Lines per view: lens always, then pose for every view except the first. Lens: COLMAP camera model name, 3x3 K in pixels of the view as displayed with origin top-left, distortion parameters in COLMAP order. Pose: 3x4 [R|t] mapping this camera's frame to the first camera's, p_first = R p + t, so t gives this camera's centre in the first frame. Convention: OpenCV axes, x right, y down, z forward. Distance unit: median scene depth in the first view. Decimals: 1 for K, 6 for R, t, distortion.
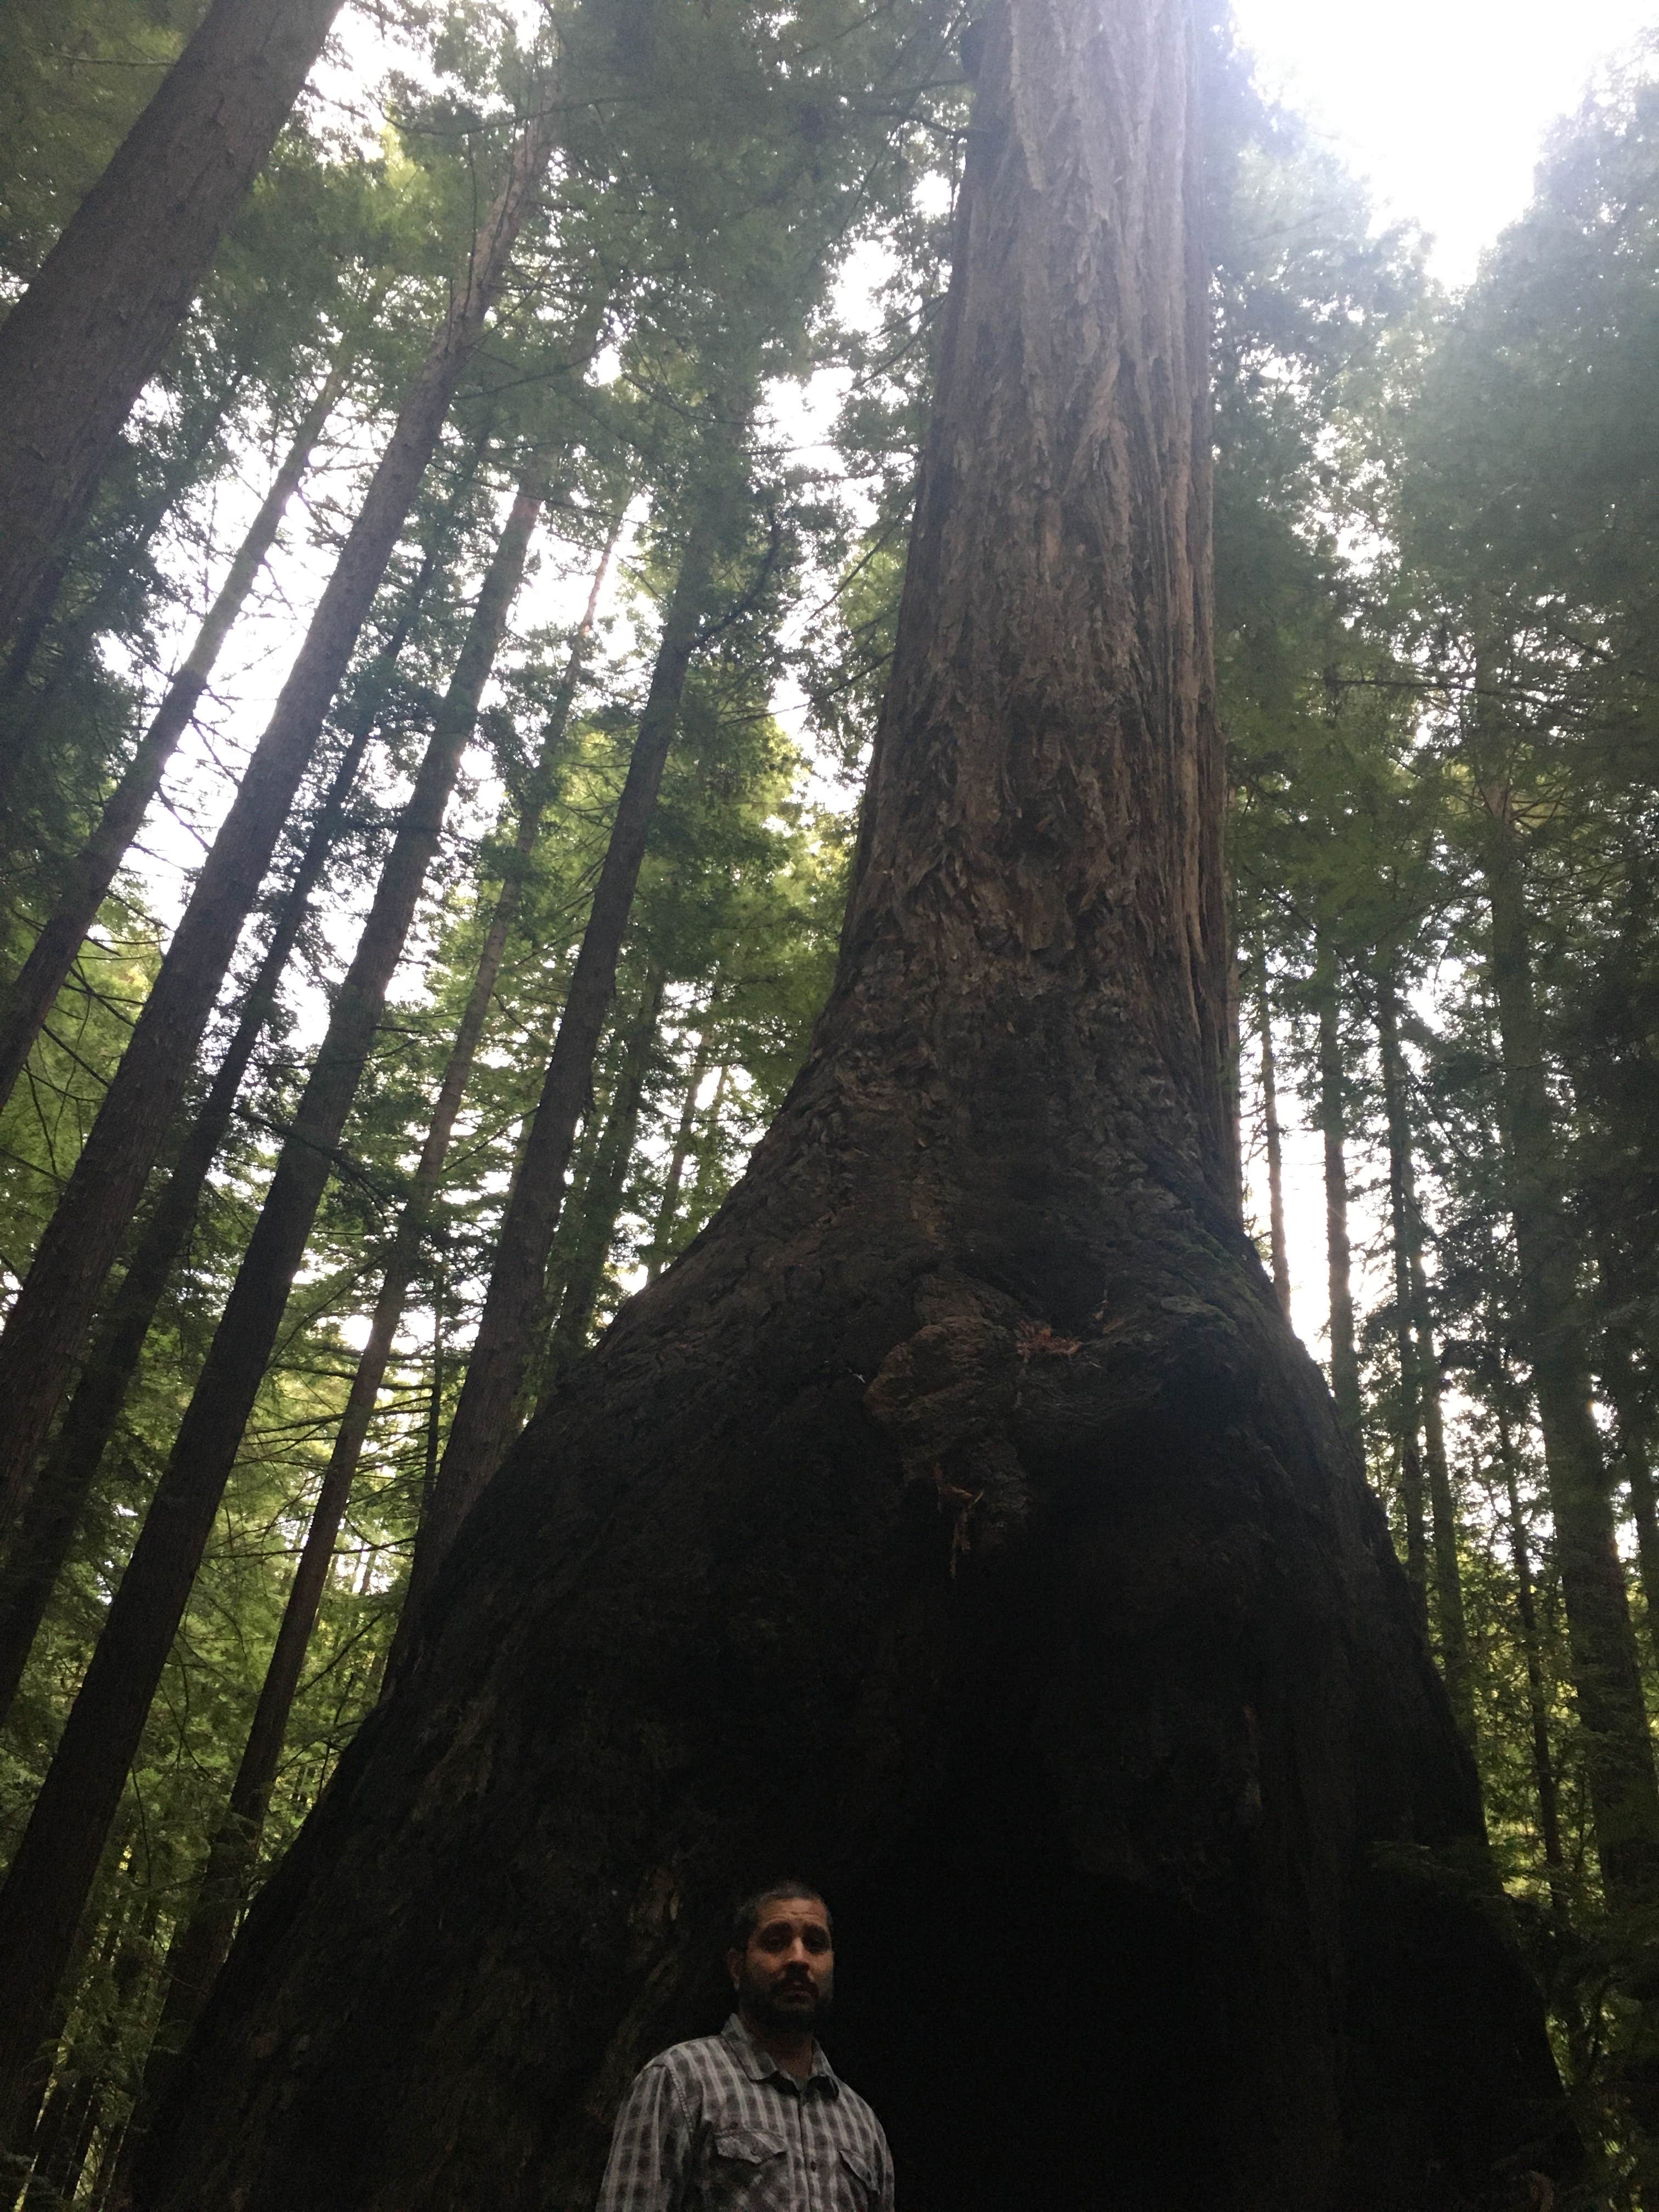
lens RADIAL K [[1847.1, 0, 829.5], [0, 1847.1, 1106.0], [0, 0, 1]] dist [0.064286, -0.005218]
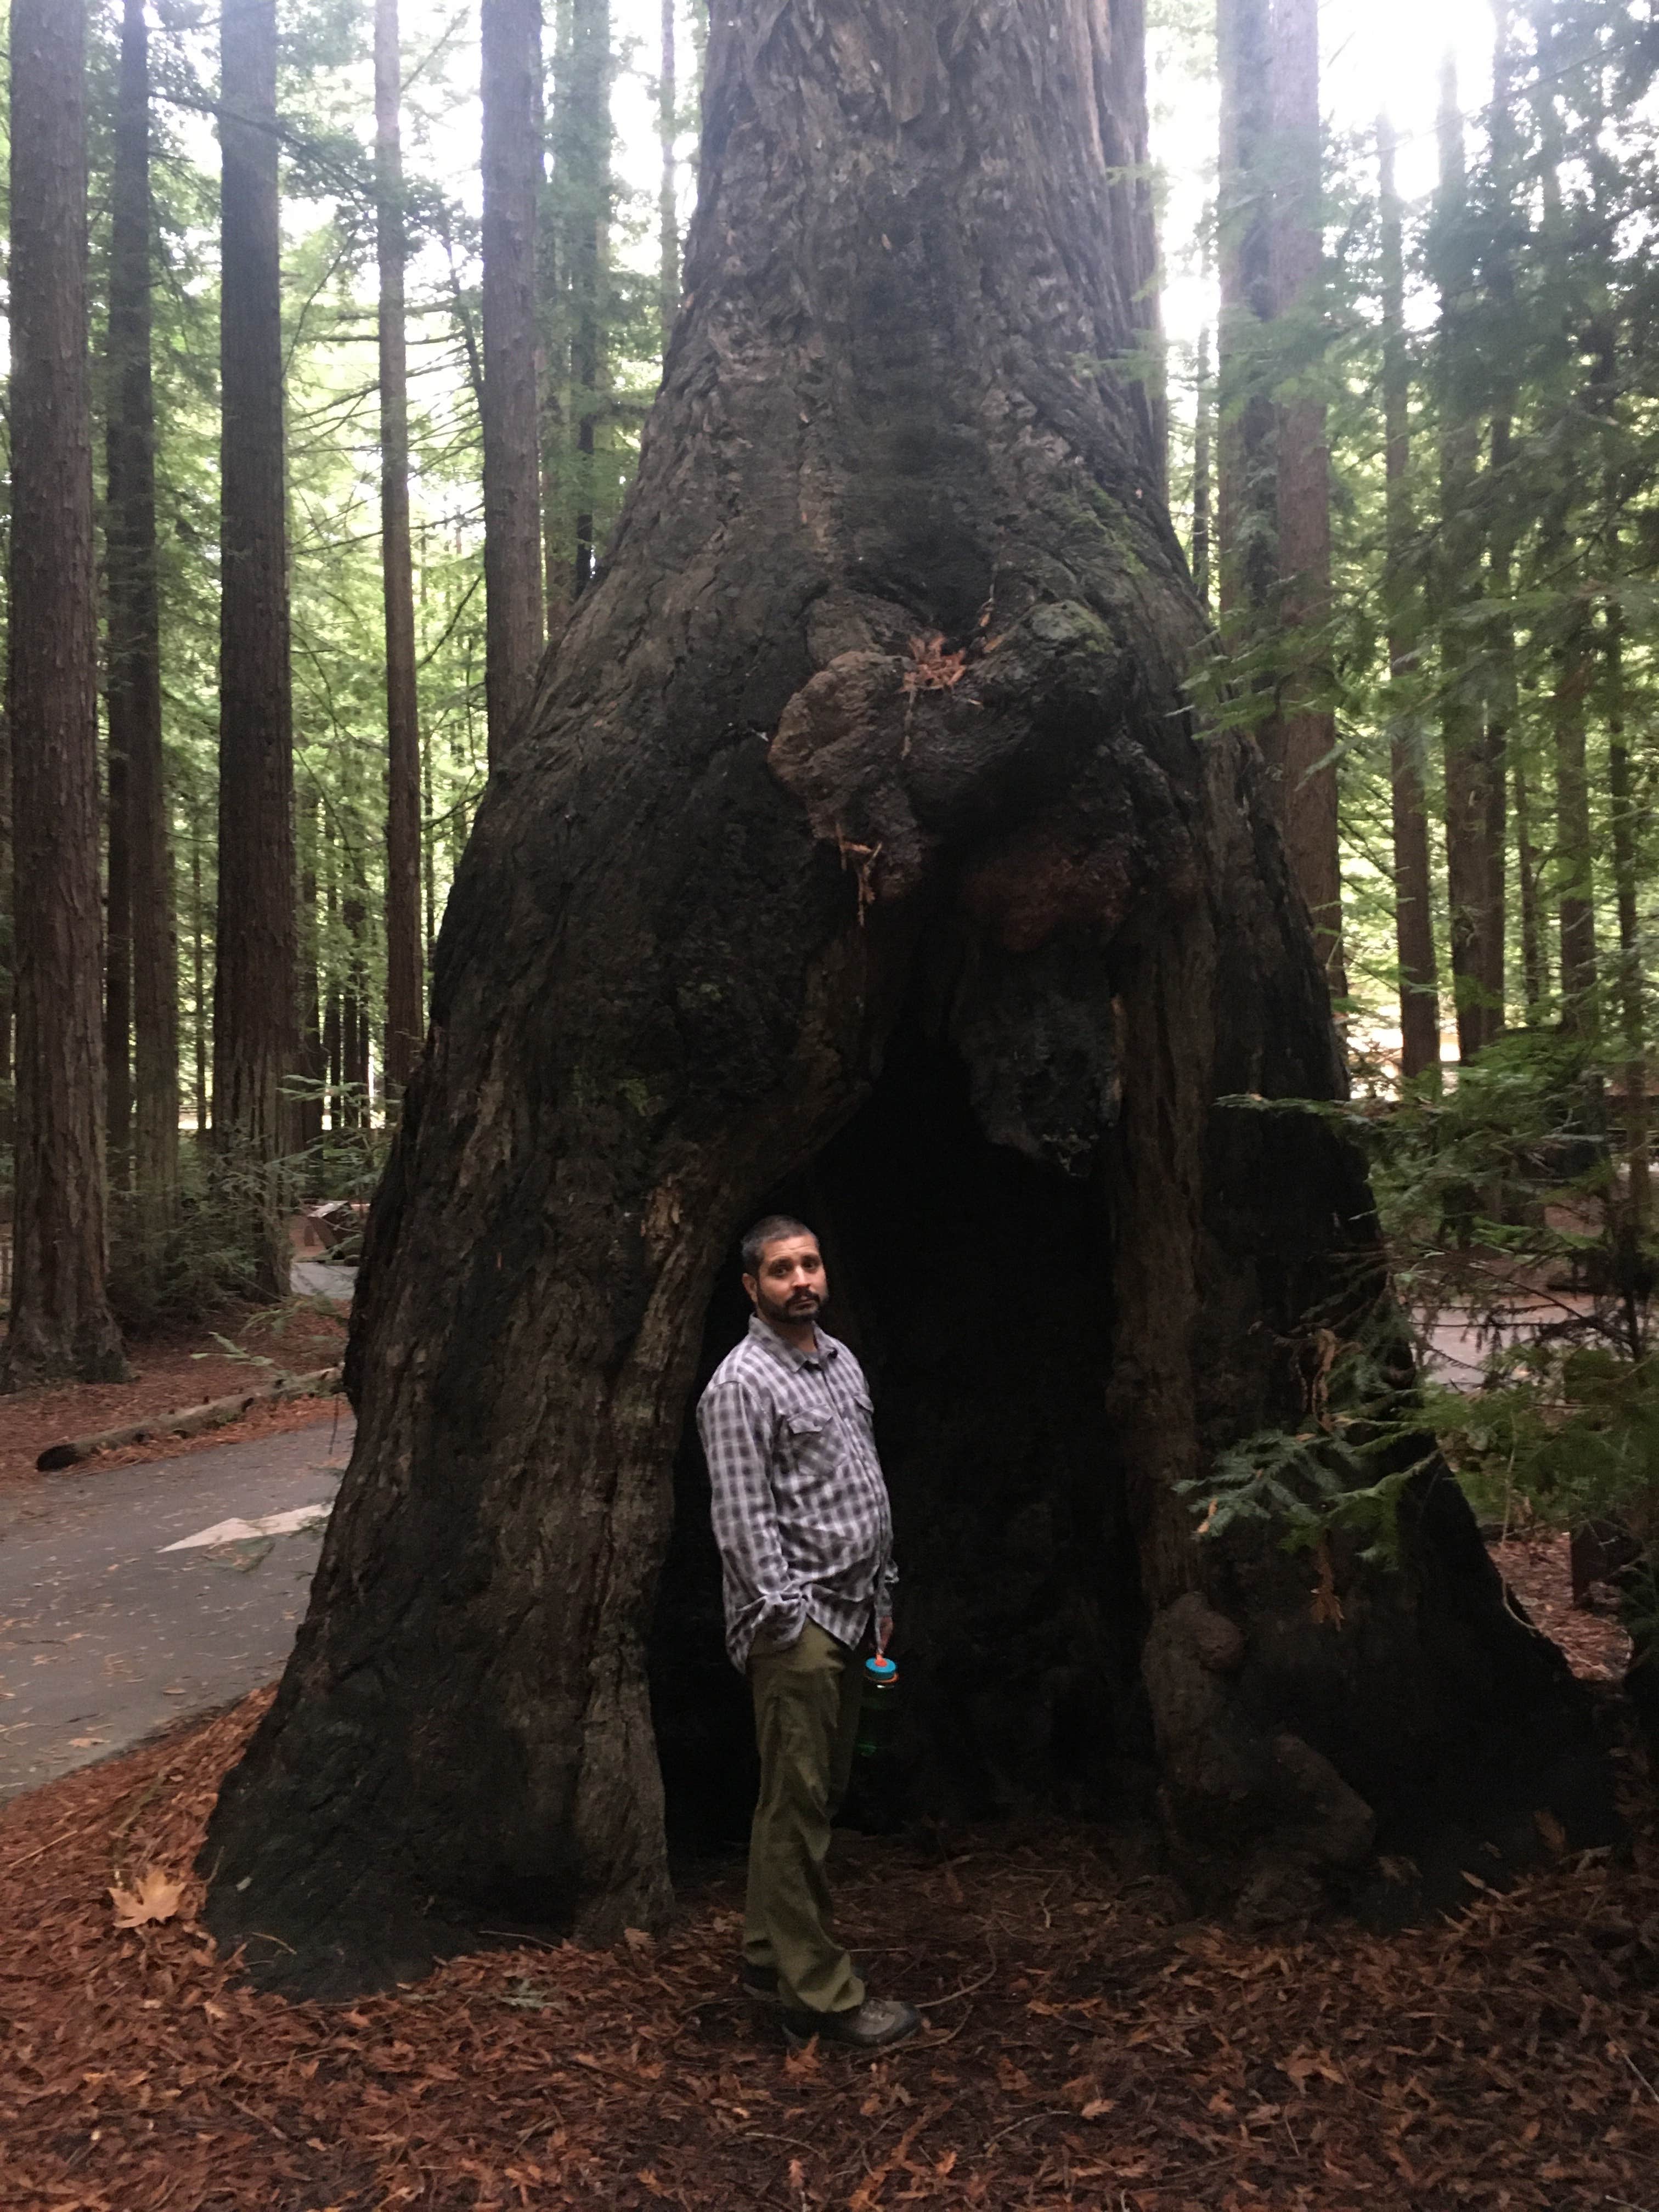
lens RADIAL K [[1853.3, 0, 829.5], [0, 1853.3, 1106.0], [0, 0, 1]] dist [0.069793, -0.095112]
pose [[0.985406, -0.138969, -0.098297, 0.120373], [0.170147, 0.820961, 0.545044, -0.238273], [0.004954, -0.553814, 0.832626, -0.018168]]
